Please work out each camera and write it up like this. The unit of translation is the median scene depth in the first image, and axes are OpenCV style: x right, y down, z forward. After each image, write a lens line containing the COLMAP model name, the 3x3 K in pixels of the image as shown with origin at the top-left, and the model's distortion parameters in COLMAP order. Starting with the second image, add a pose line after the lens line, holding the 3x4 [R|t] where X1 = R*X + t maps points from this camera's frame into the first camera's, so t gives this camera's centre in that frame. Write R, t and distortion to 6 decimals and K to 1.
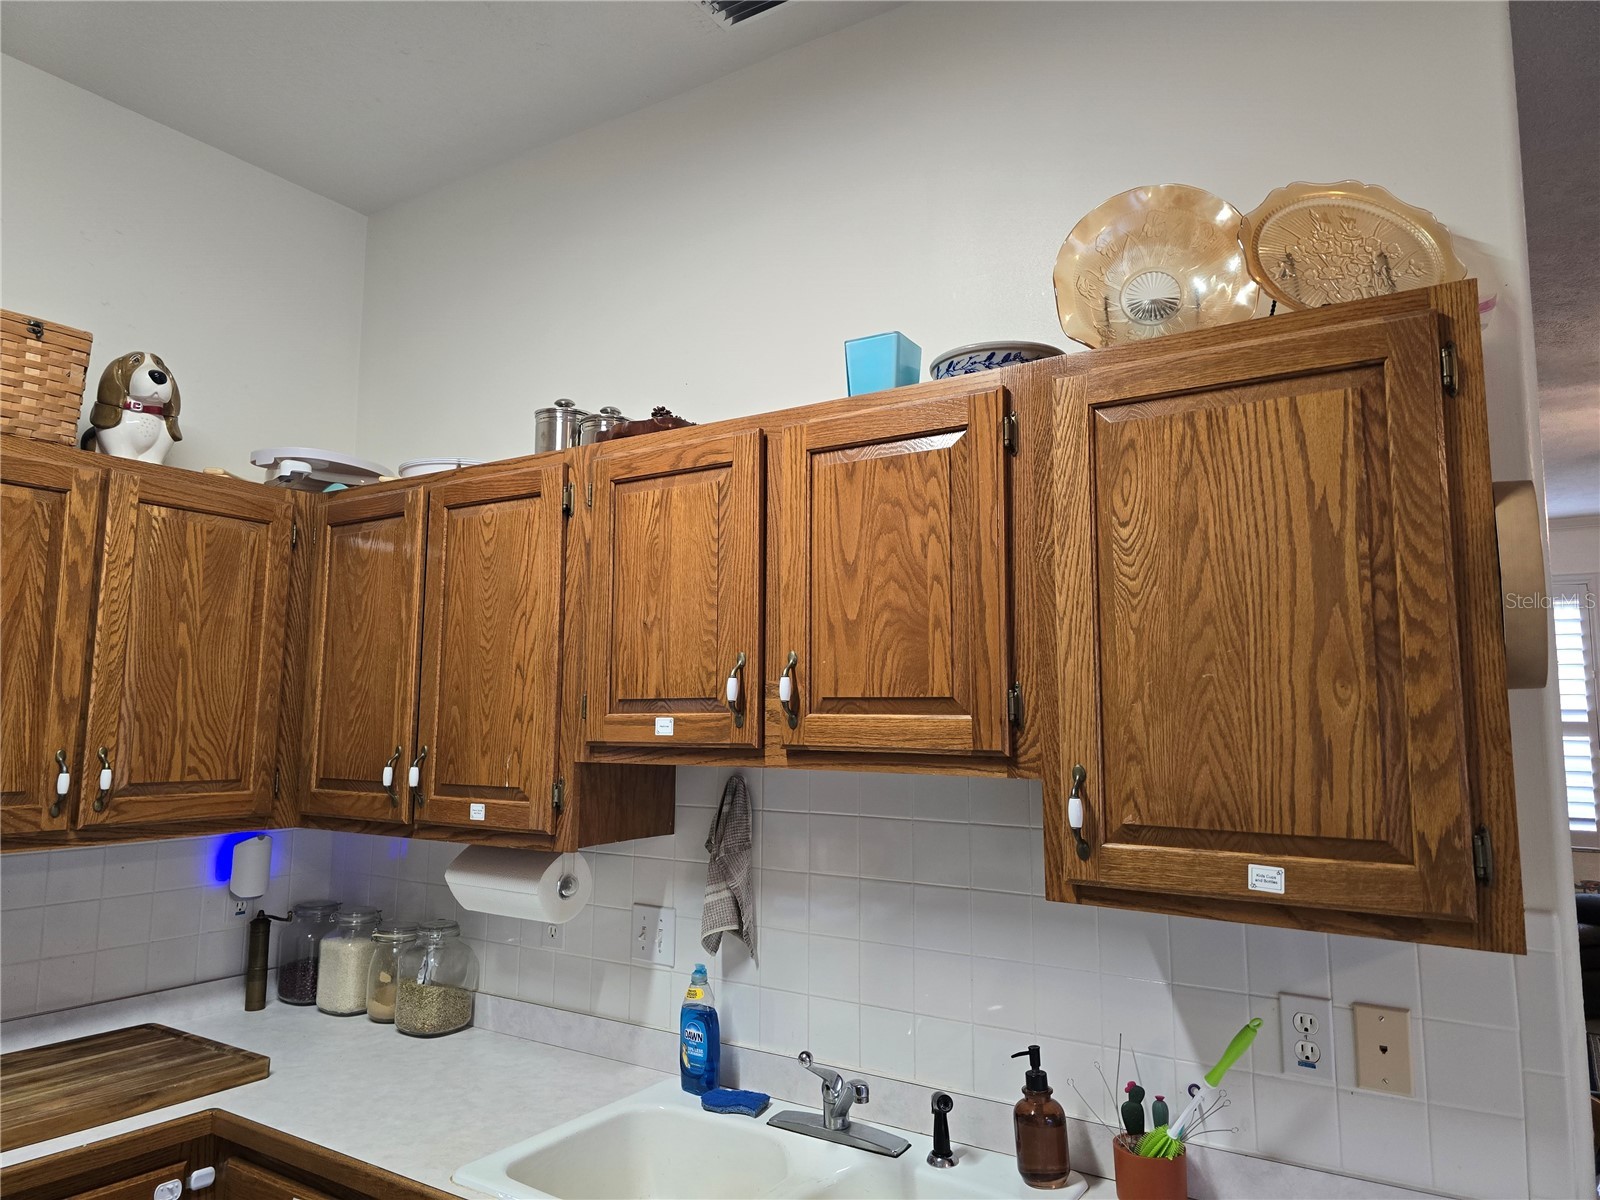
lens RADIAL K [[1079.4, 0, 789.8], [0, 1079.4, 583.6], [0, 0, 1]] dist [0.071352, -0.068114]
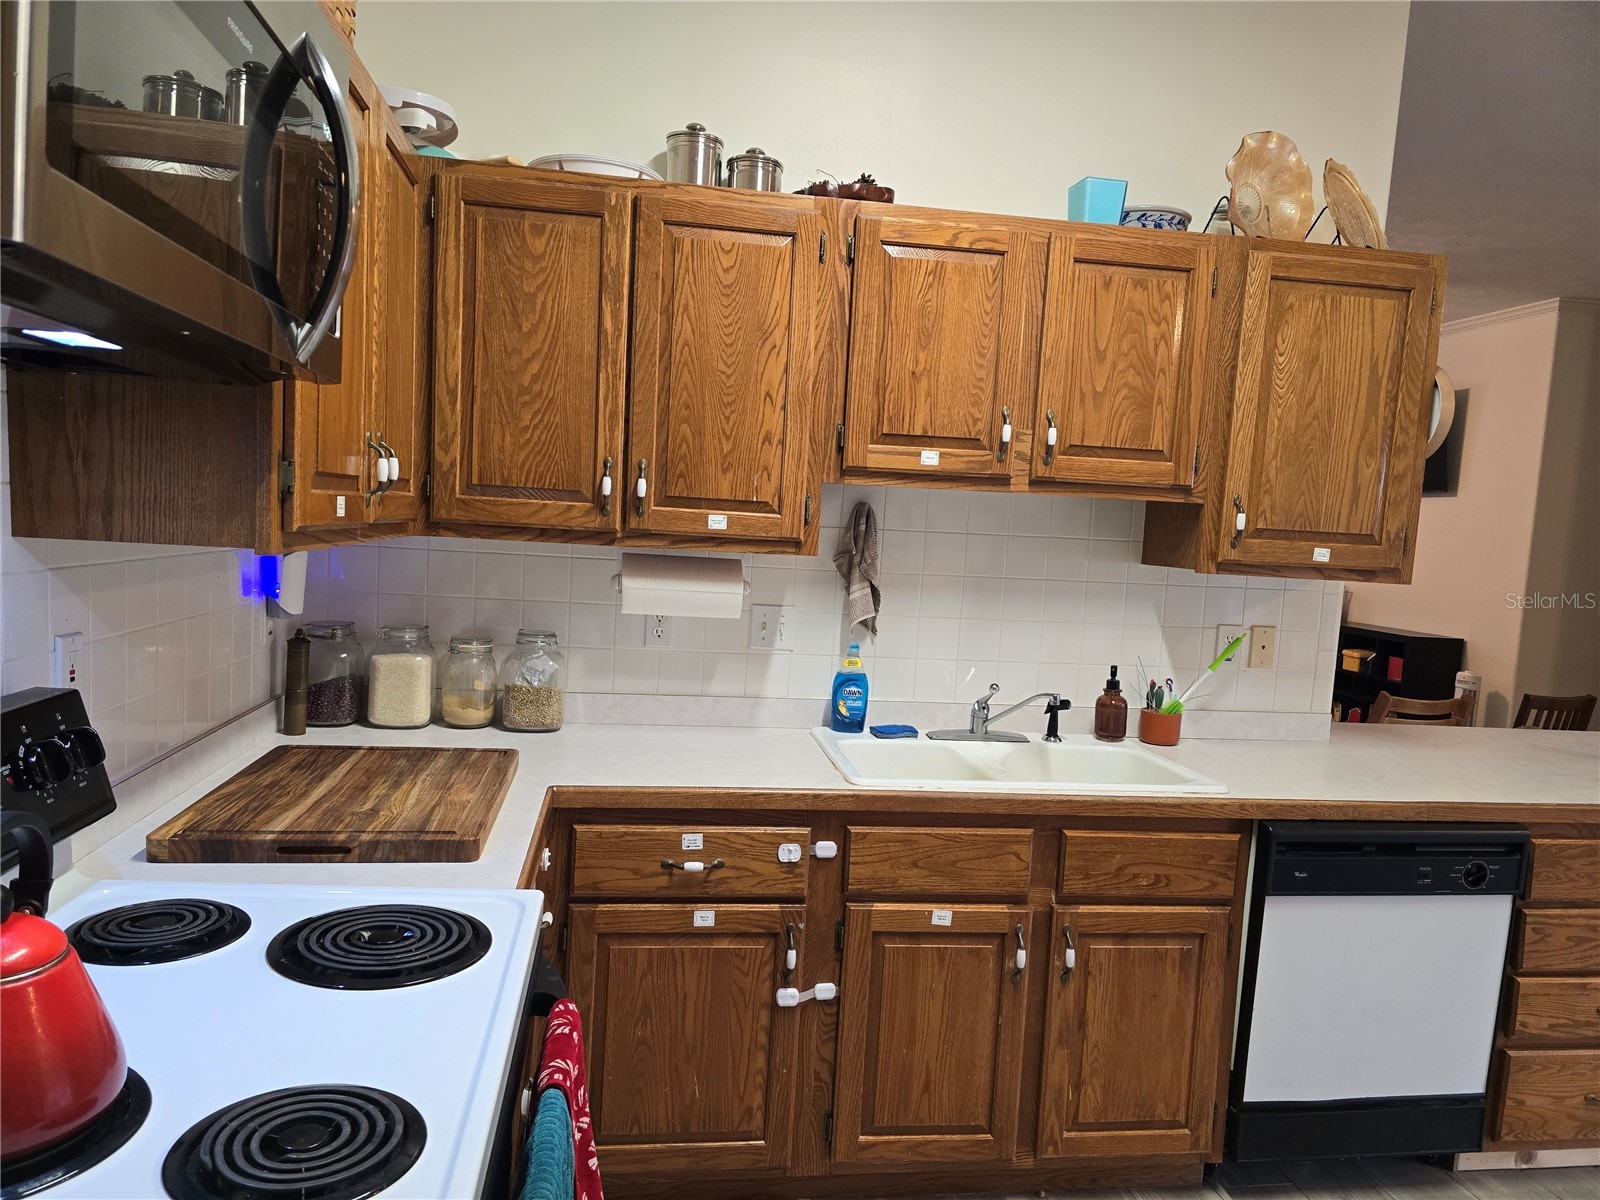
lens RADIAL K [[1079.4, 0, 798.9], [0, 1079.4, 623.7], [0, 0, 1]] dist [0.071352, -0.068114]
pose [[0.739670, -0.032179, 0.672200, -1.014068], [-0.132783, 0.972242, 0.192653, 0.089552], [-0.659740, -0.231756, 0.714866, 0.127633]]
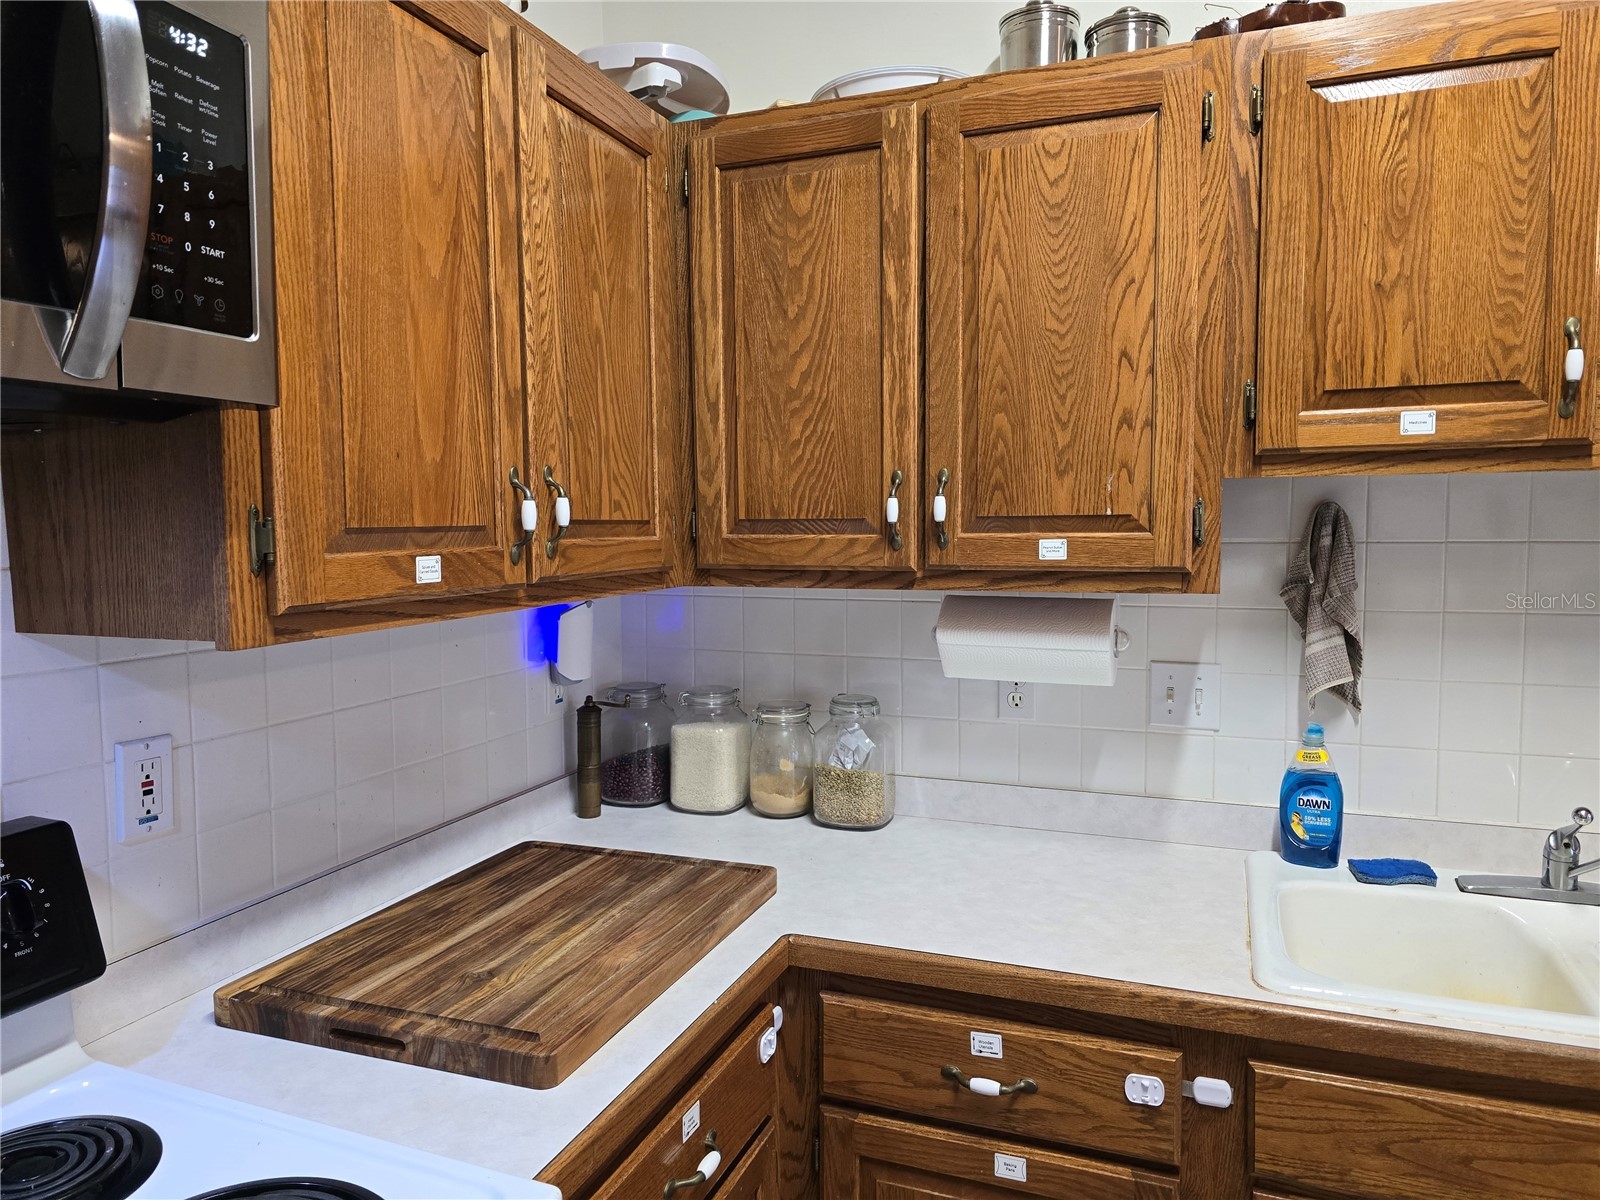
lens RADIAL K [[1079.4, 0, 816.7], [0, 1079.4, 592.5], [0, 0, 1]] dist [0.071352, -0.068114]
pose [[0.973711, -0.031588, 0.225588, -0.645585], [-0.012789, 0.981196, 0.192591, 0.098272], [-0.227429, -0.190413, 0.954997, 0.314823]]
